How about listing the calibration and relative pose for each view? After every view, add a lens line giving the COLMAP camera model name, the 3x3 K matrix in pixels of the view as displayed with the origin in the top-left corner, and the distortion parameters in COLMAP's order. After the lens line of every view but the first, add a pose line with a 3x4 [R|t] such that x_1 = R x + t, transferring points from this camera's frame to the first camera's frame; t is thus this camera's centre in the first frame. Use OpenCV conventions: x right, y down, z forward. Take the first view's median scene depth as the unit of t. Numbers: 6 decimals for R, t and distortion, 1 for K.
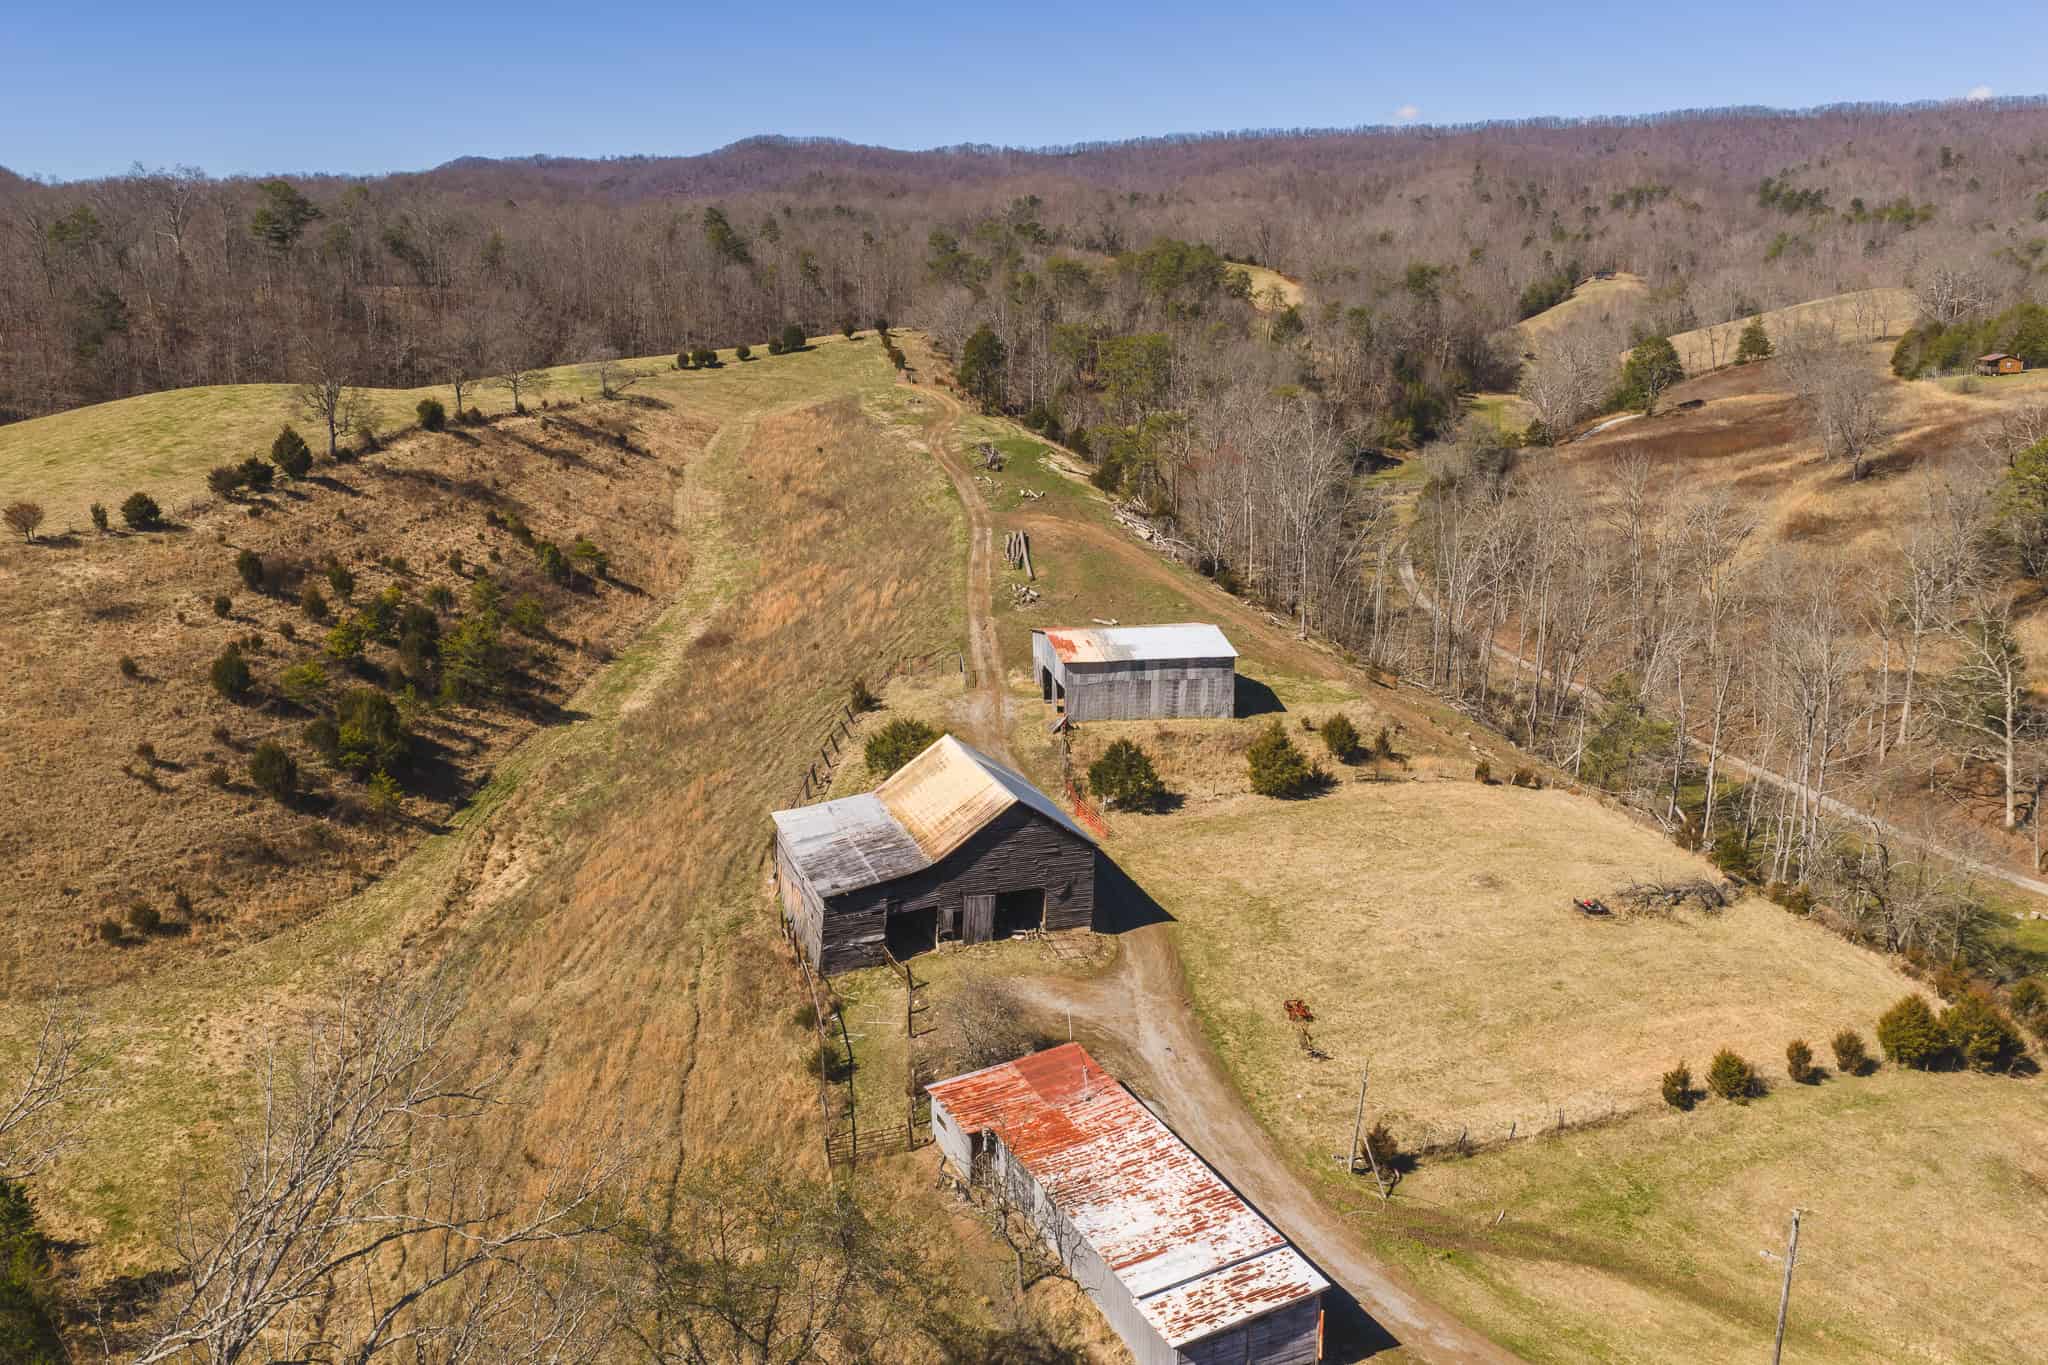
lens RADIAL K [[1632.6, 0, 1024.0], [0, 1632.6, 682.5], [0, 0, 1]] dist [0.006111, 0.000039]
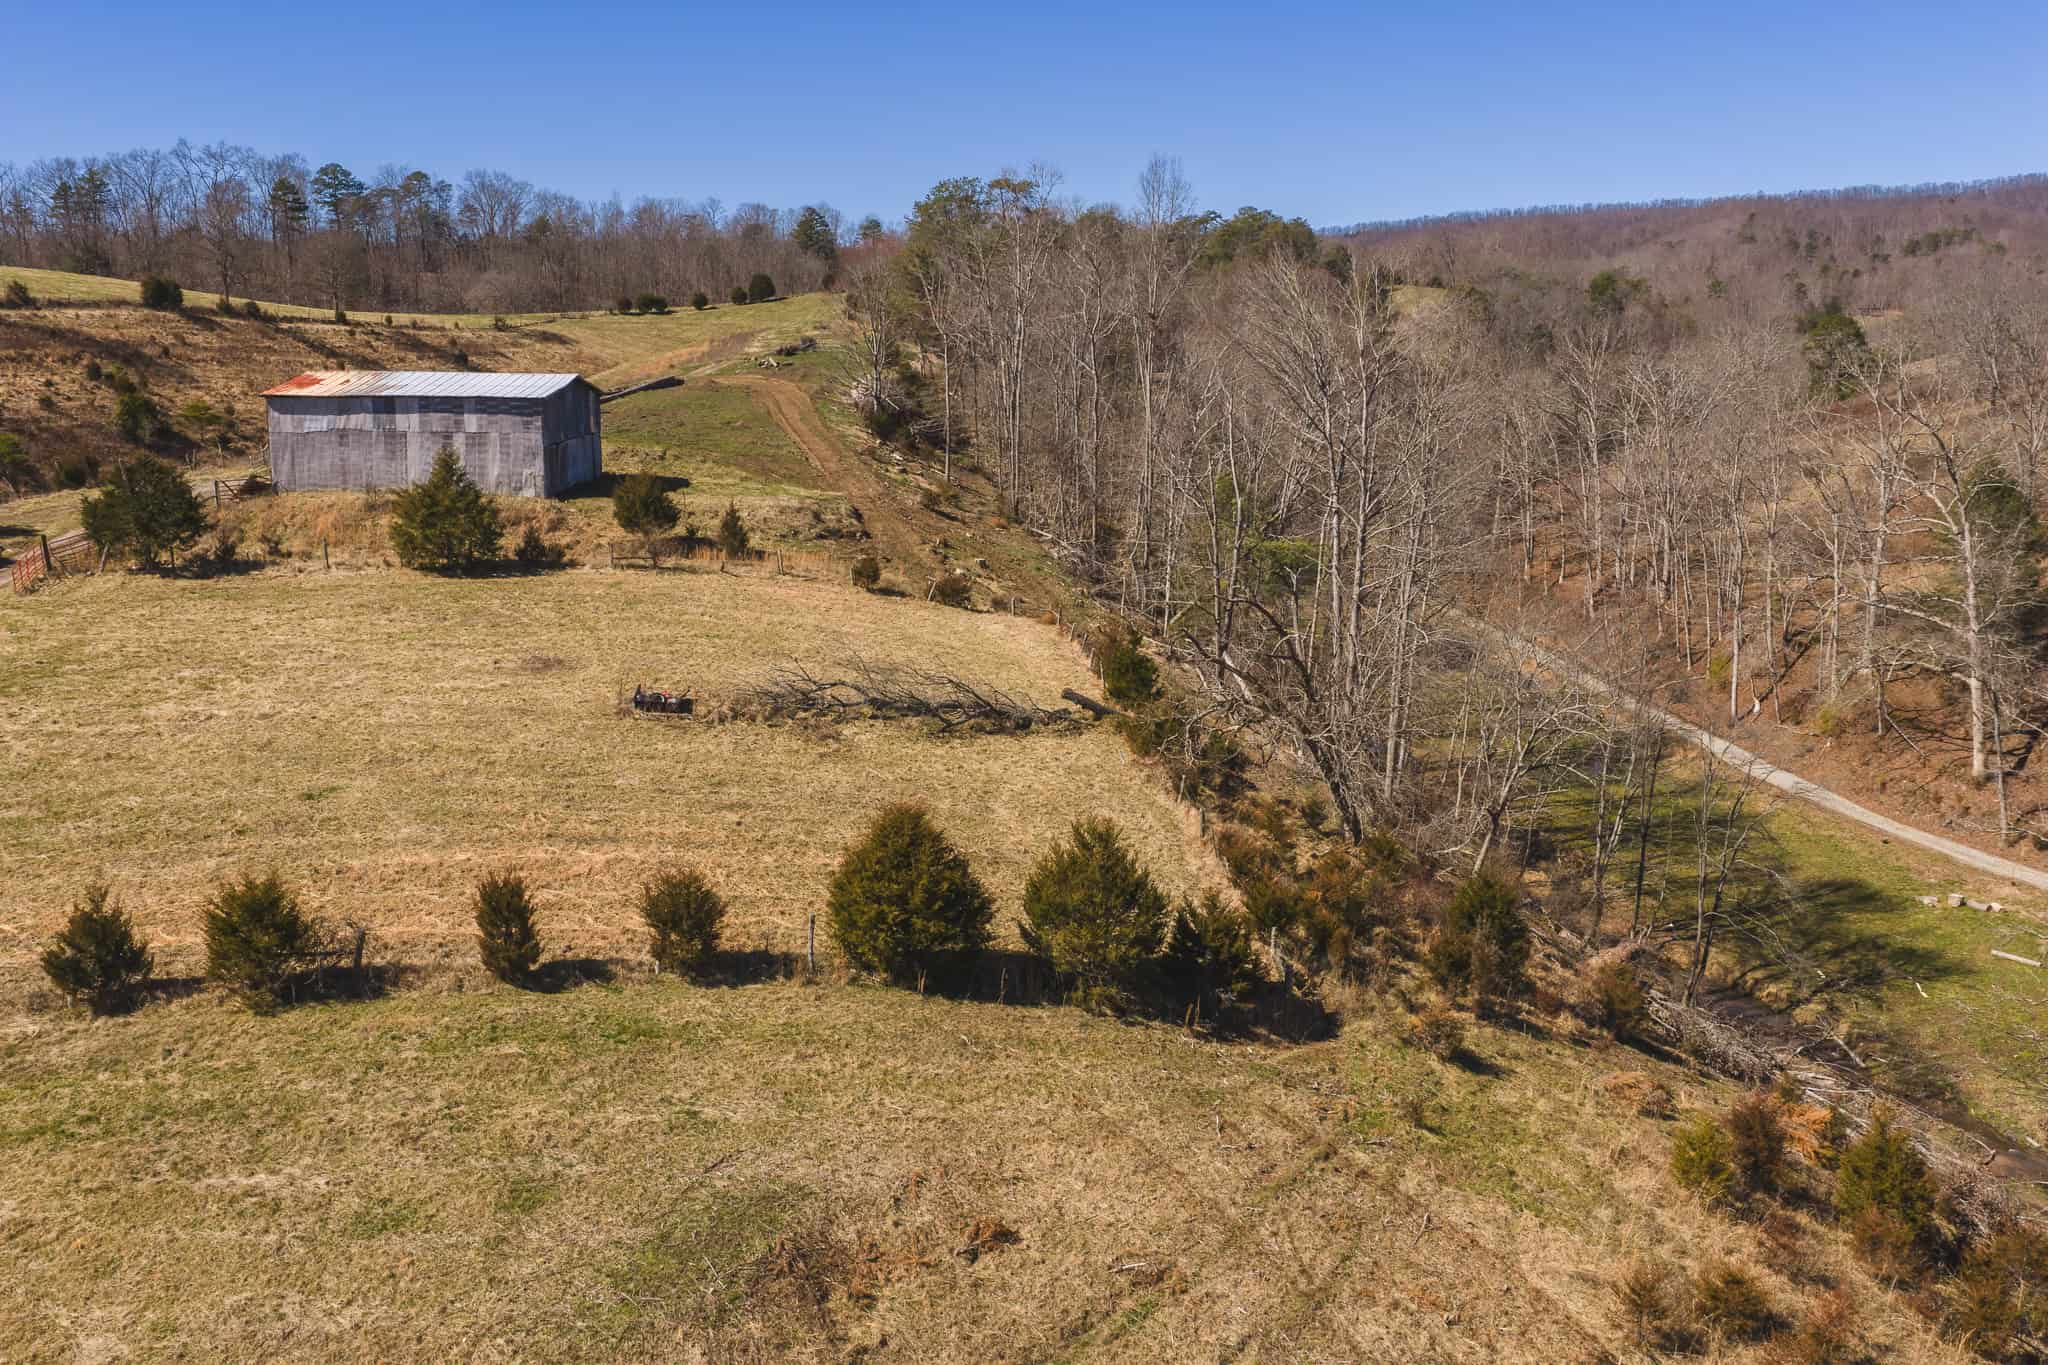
lens RADIAL K [[1632.6, 0, 1024.0], [0, 1632.6, 682.5], [0, 0, 1]] dist [0.006111, 0.000039]
pose [[0.984900, 0.032297, -0.170085, 0.355535], [-0.041199, 0.997945, -0.049070, 0.098810], [0.168150, 0.055337, 0.984207, 0.330151]]
